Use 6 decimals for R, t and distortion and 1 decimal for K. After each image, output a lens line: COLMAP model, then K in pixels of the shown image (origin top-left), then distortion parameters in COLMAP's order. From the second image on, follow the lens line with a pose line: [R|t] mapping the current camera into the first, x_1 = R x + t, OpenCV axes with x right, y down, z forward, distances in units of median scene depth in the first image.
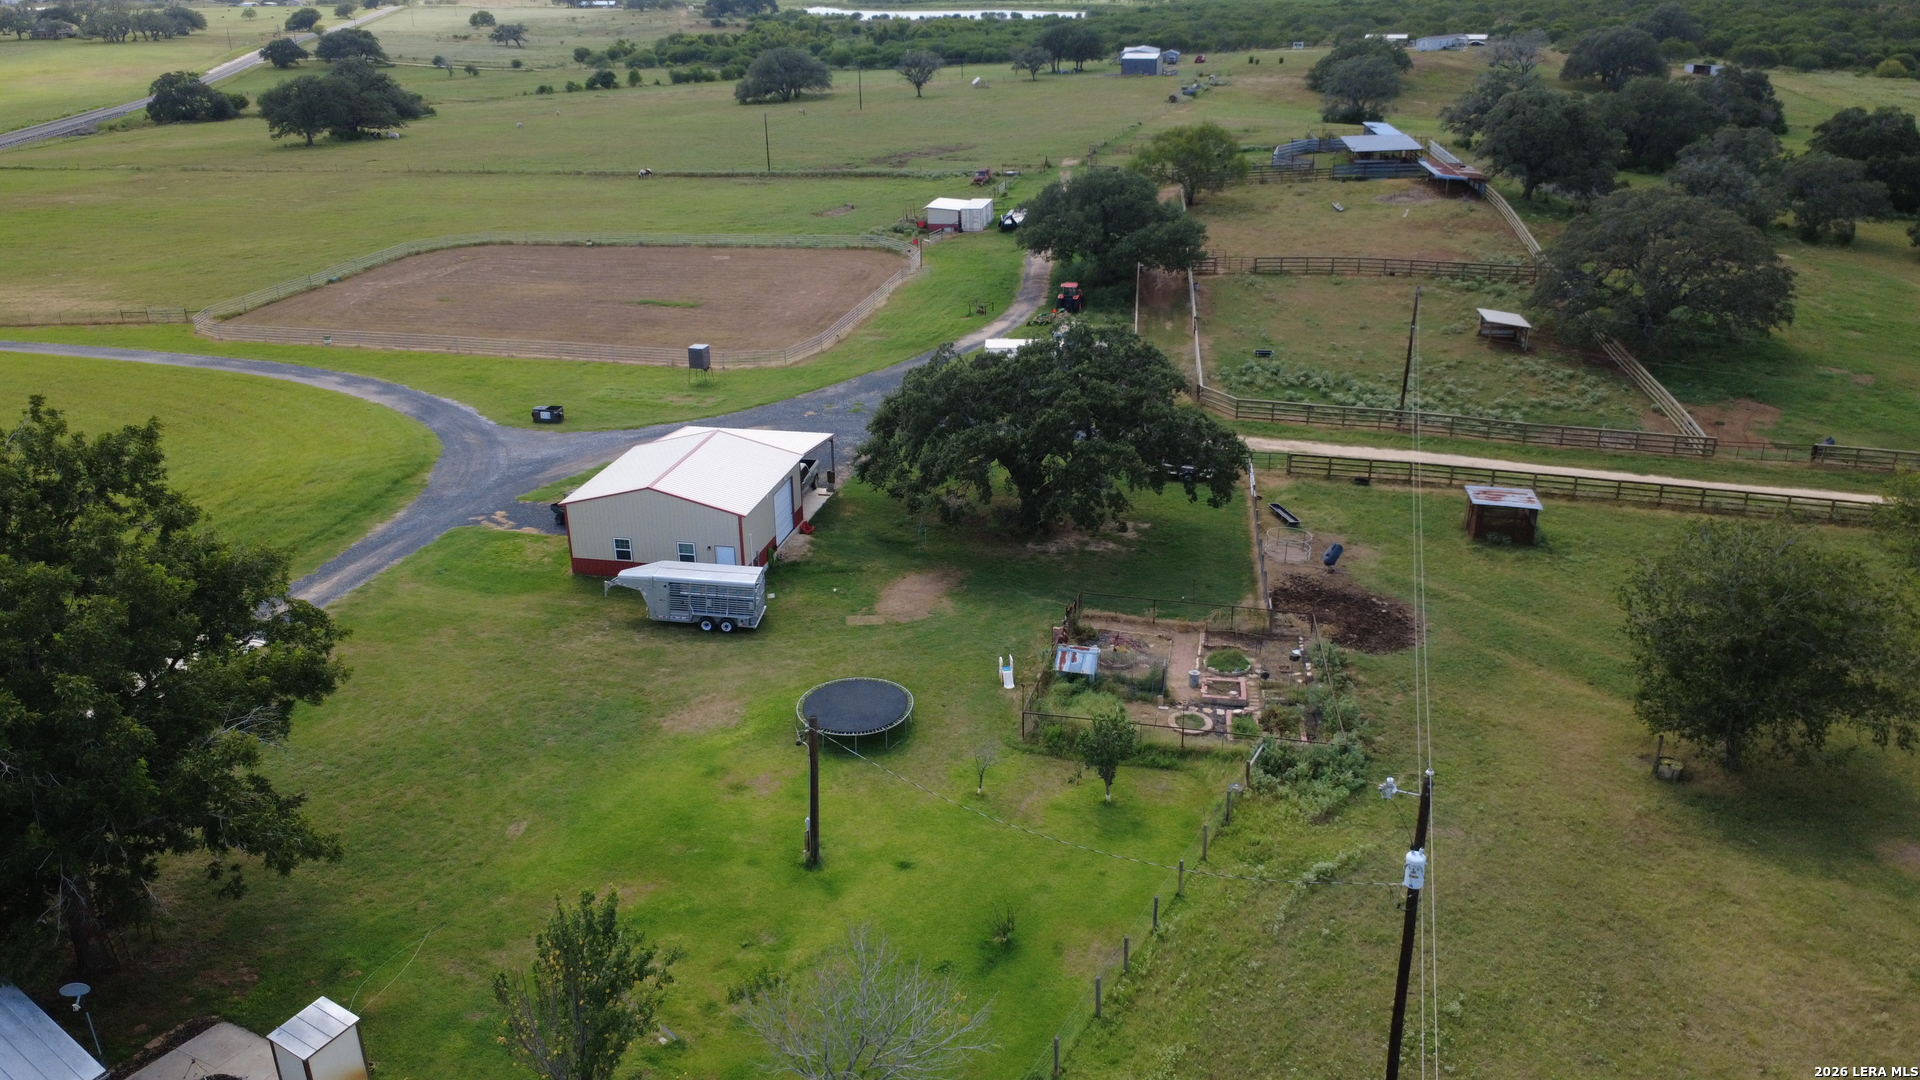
lens RADIAL K [[1357.7, 0, 960.0], [0, 1357.7, 540.0], [0, 0, 1]] dist [-0.005230, 0.005890]
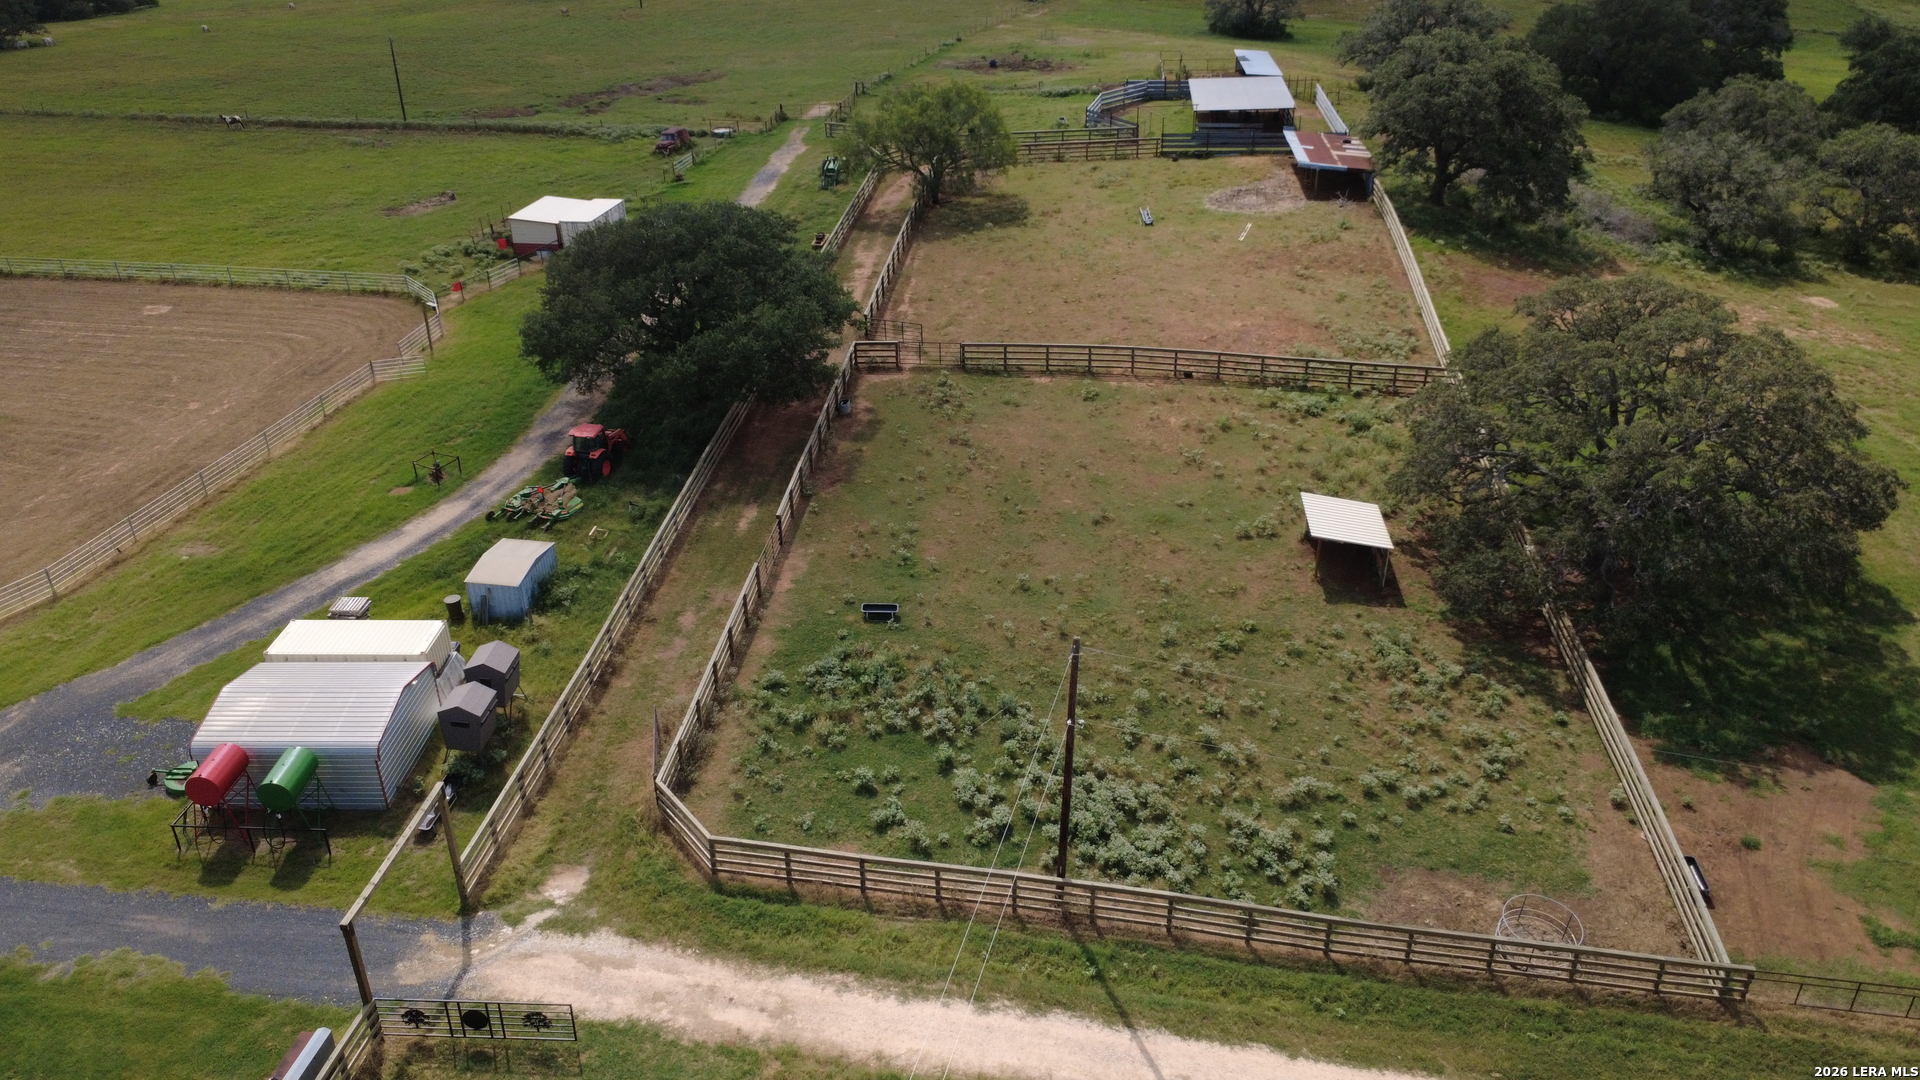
lens RADIAL K [[1357.7, 0, 960.0], [0, 1357.7, 540.0], [0, 0, 1]] dist [-0.005230, 0.005890]
pose [[0.999606, -0.008551, 0.026741, 0.167885], [0.006102, 0.995892, 0.090339, -0.147976], [-0.027404, -0.090141, 0.995552, 0.336759]]
